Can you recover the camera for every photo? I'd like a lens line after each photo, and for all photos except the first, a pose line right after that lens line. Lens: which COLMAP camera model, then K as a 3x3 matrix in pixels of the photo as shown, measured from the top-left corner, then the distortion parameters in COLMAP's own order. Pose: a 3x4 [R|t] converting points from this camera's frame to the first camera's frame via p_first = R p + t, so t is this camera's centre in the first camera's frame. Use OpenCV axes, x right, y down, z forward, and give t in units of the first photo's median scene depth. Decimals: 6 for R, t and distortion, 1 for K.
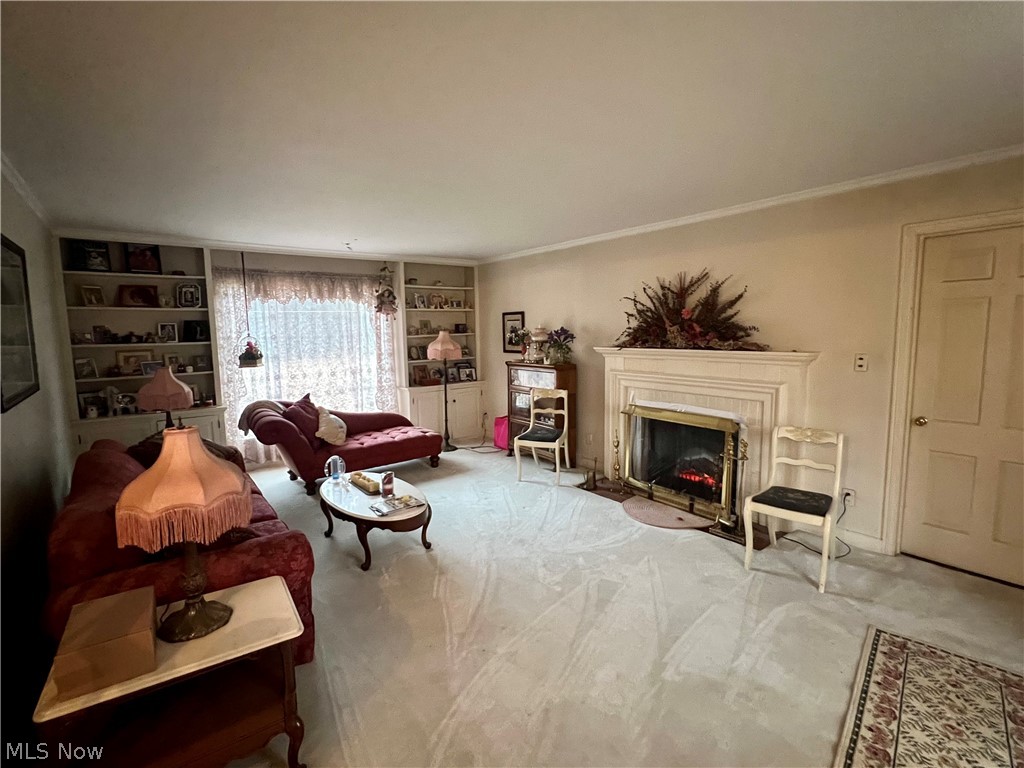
lens RADIAL K [[480.6, 0, 512.0], [0, 480.6, 384.0], [0, 0, 1]] dist [-0.003419, -0.000404]
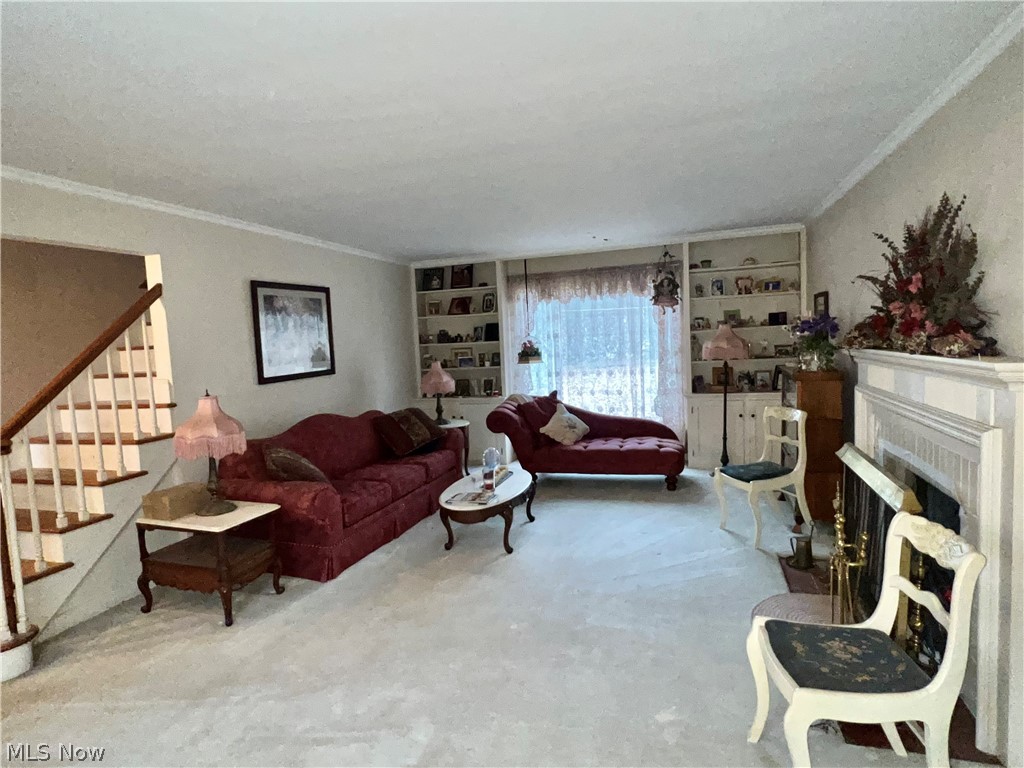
lens RADIAL K [[580.1, 0, 512.0], [0, 580.1, 384.0], [0, 0, 1]] dist [0.001775, 0.000137]
pose [[0.559230, 0.055309, -0.827166, 0.549461], [-0.056235, 0.998005, 0.028713, -0.024861], [0.827103, 0.030459, 0.561224, 0.230004]]
